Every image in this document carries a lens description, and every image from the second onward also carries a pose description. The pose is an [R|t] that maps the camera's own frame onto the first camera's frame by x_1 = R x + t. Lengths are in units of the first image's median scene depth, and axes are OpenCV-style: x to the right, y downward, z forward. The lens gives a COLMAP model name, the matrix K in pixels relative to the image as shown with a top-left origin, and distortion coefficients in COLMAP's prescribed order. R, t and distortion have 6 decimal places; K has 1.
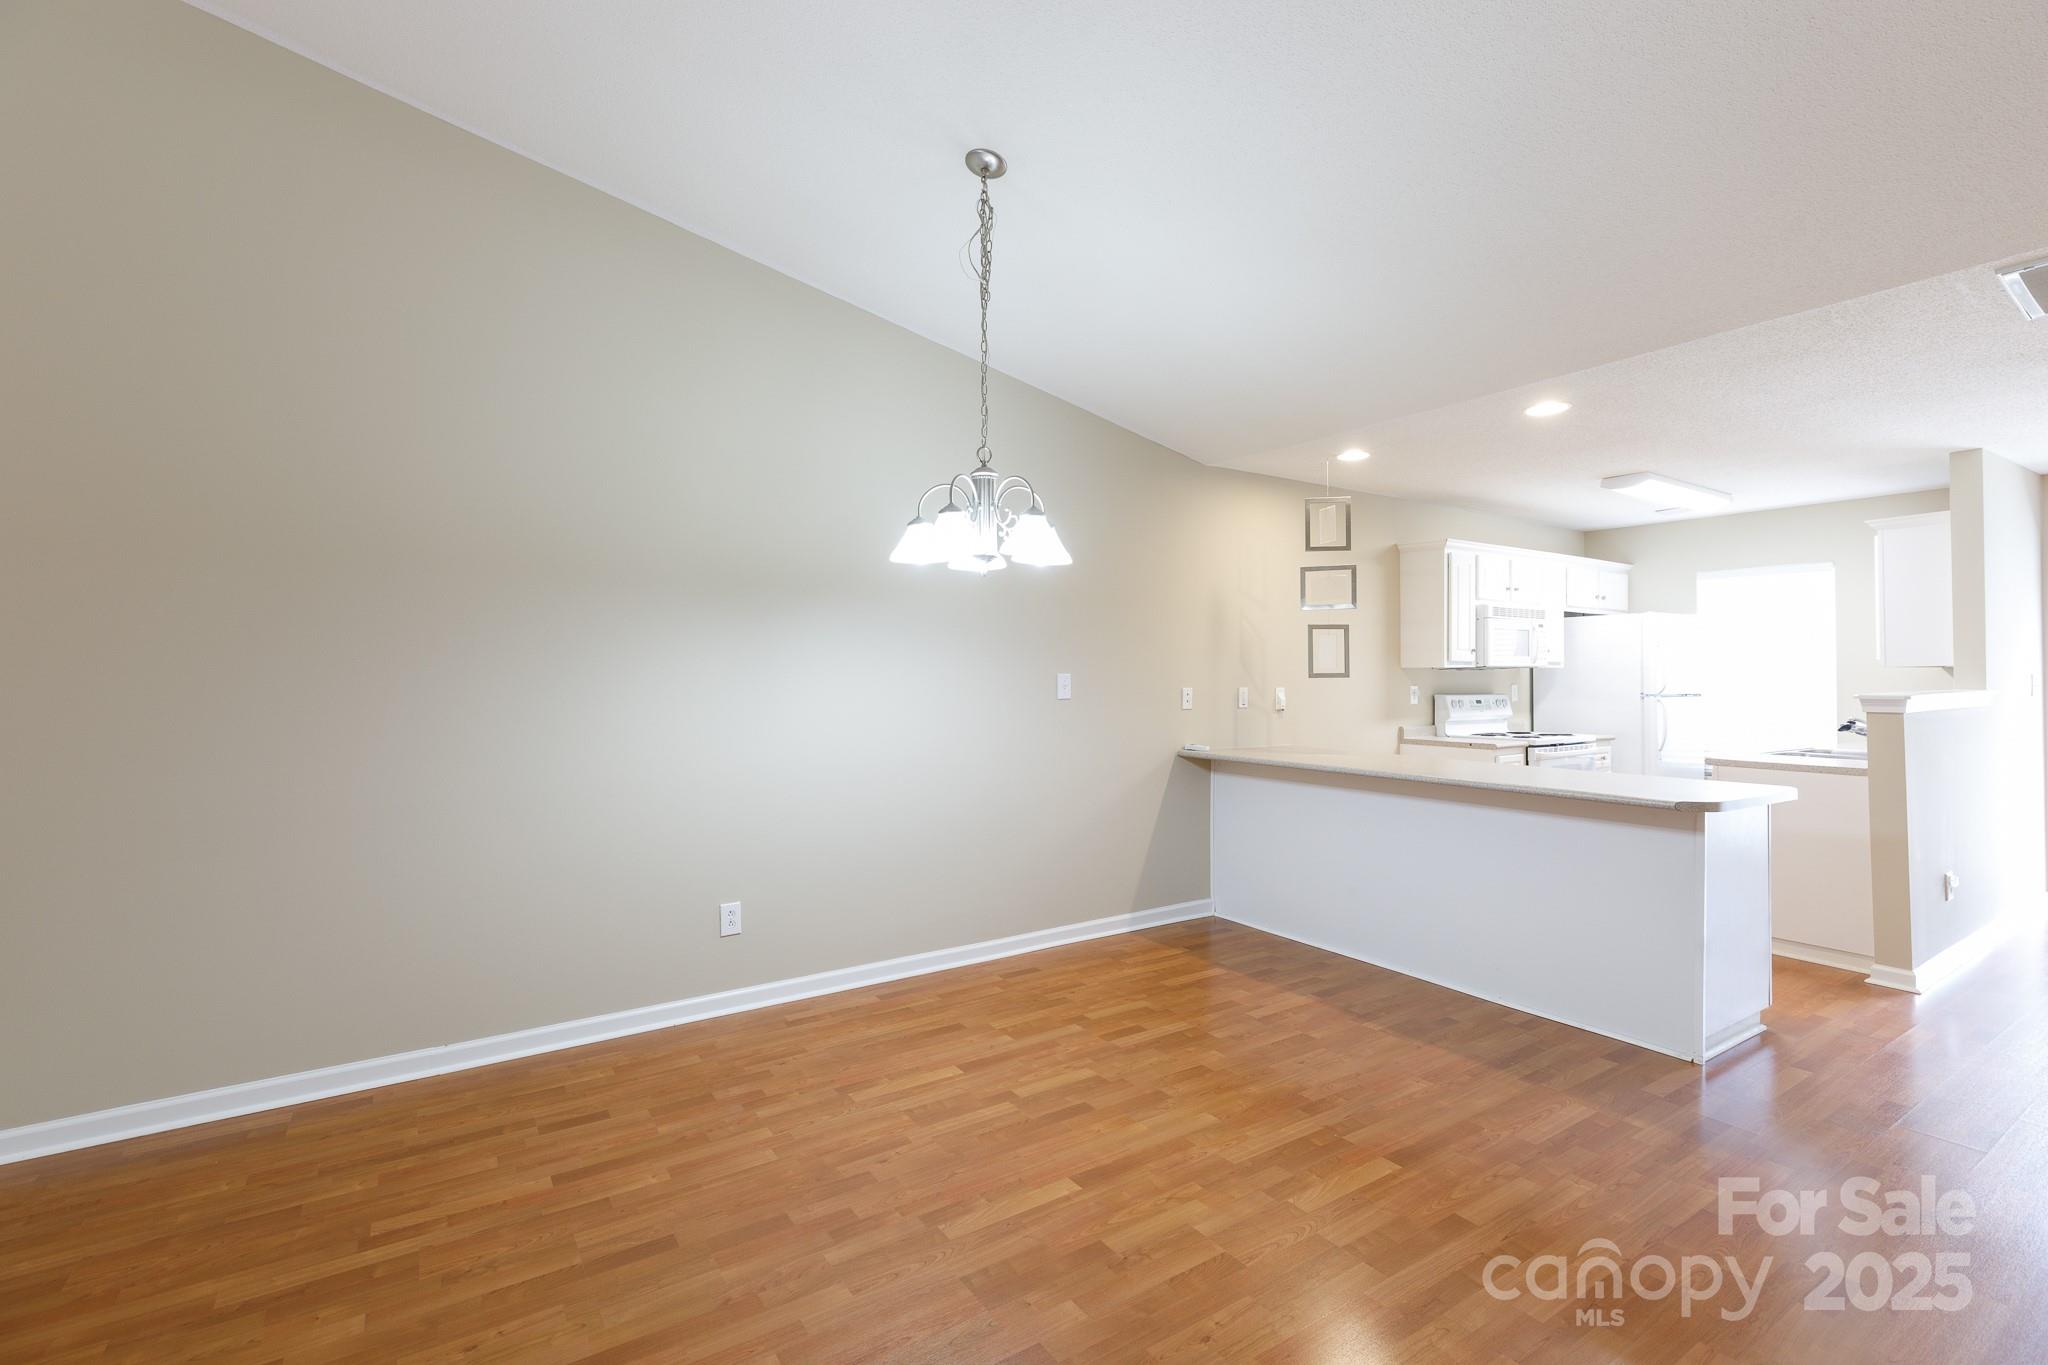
lens RADIAL K [[919.0, 0, 1024.0], [0, 919.0, 682.5], [0, 0, 1]] dist [0.003561, 0.000122]
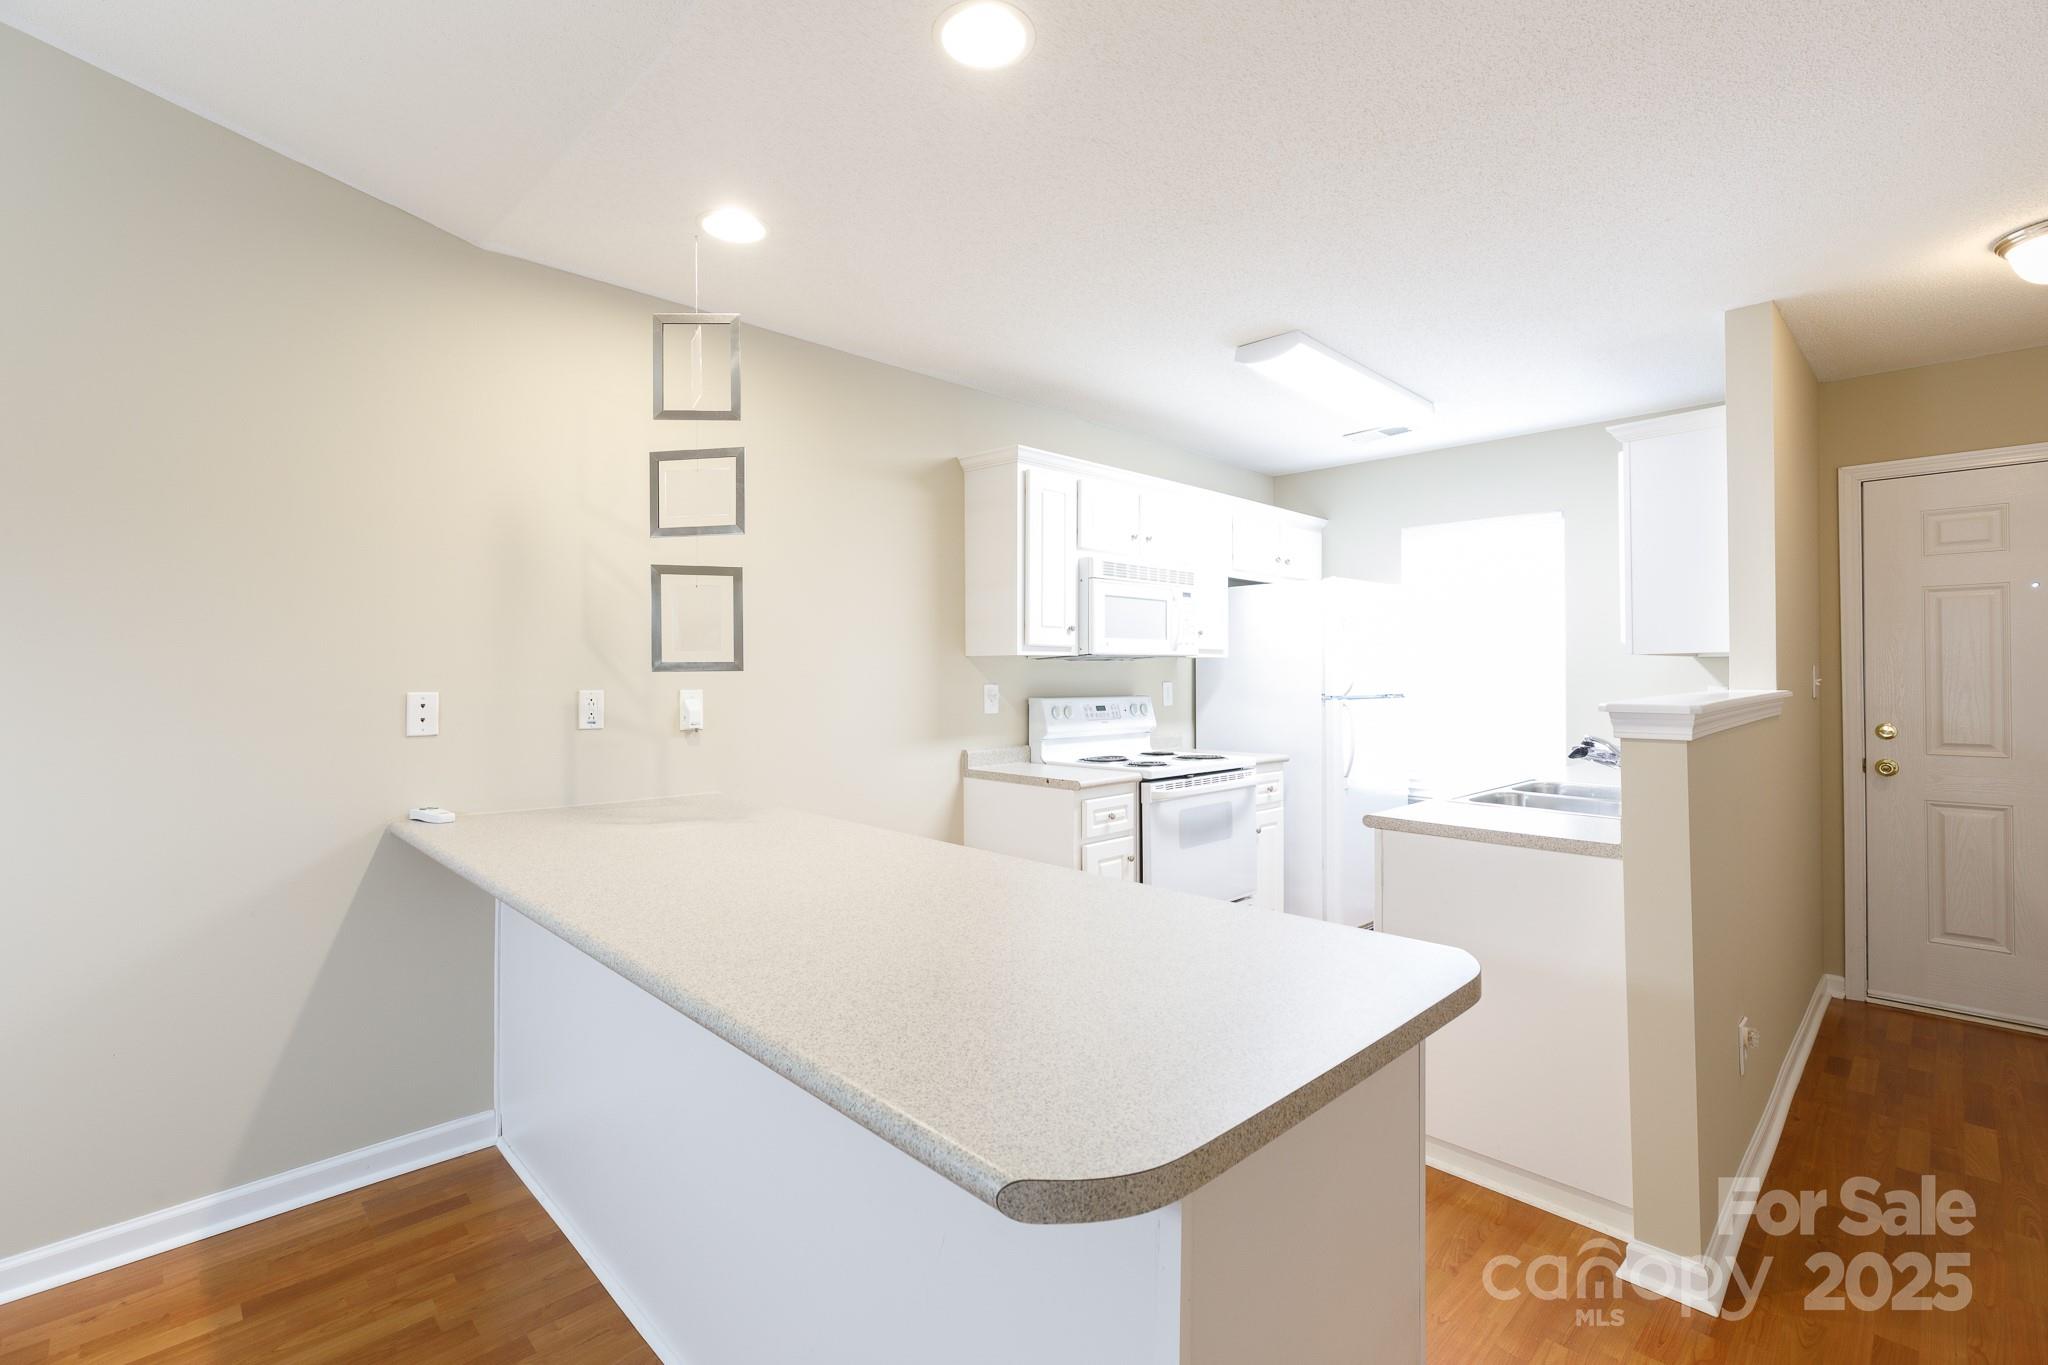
lens RADIAL K [[919.0, 0, 1024.0], [0, 919.0, 682.5], [0, 0, 1]] dist [0.003561, 0.000122]
pose [[0.981369, -0.002371, 0.192118, 0.329805], [0.001383, 0.999985, 0.005276, -0.001219], [-0.192128, -0.004912, 0.981358, 0.378092]]
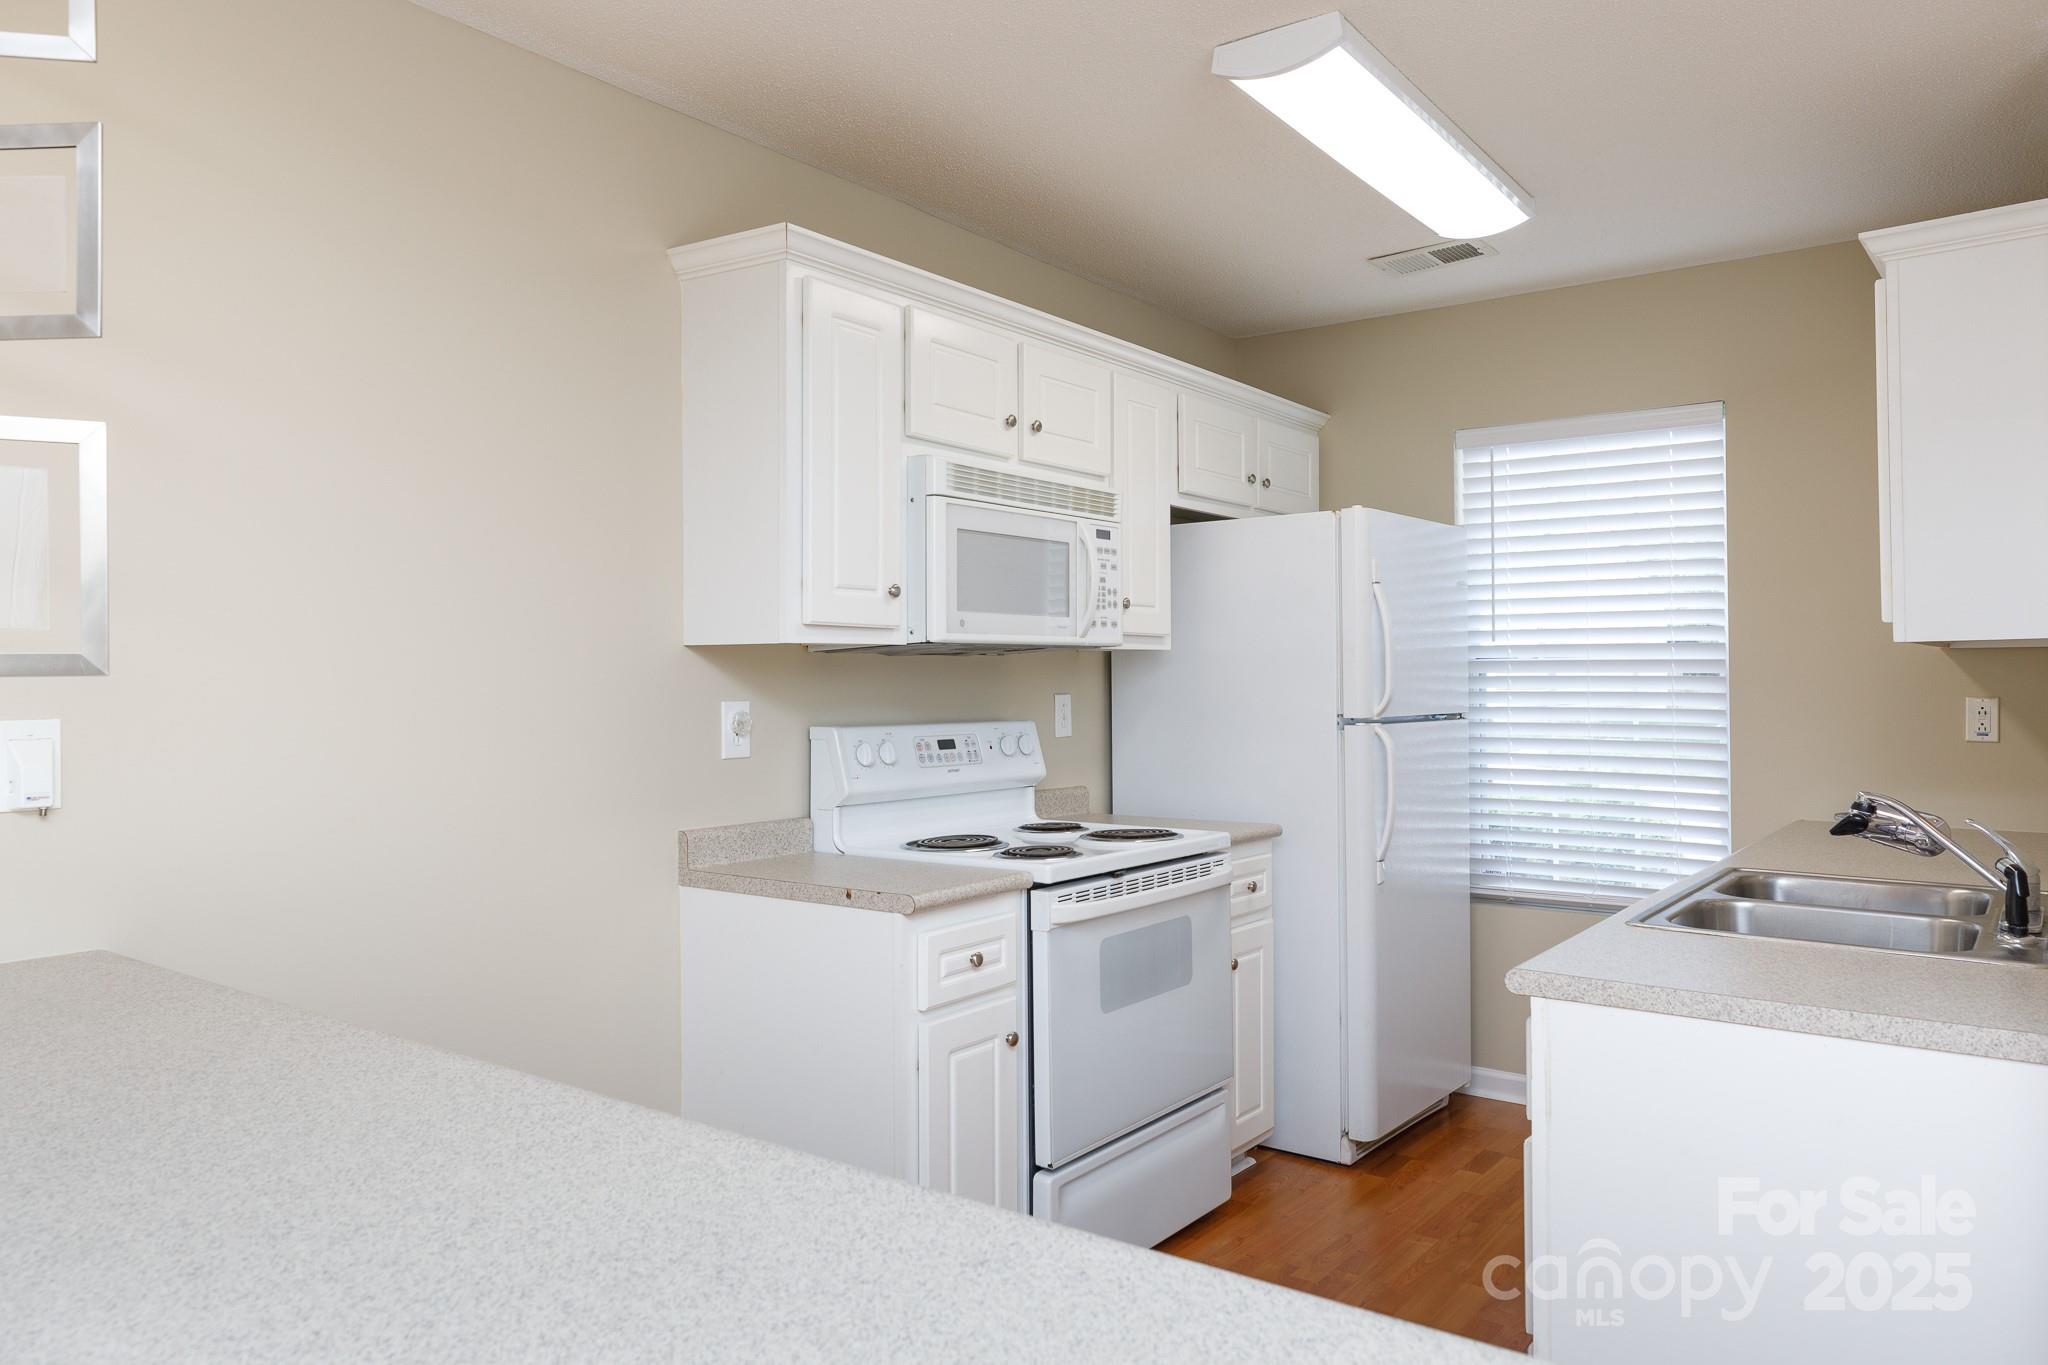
lens RADIAL K [[1408.8, 0, 1024.0], [0, 1408.8, 682.5], [0, 0, 1]] dist [0.003874, -0.000150]
pose [[0.939646, -0.003545, 0.342131, 0.355377], [0.004119, 0.999991, -0.000953, -0.002243], [-0.342125, 0.002305, 0.939652, 0.505170]]
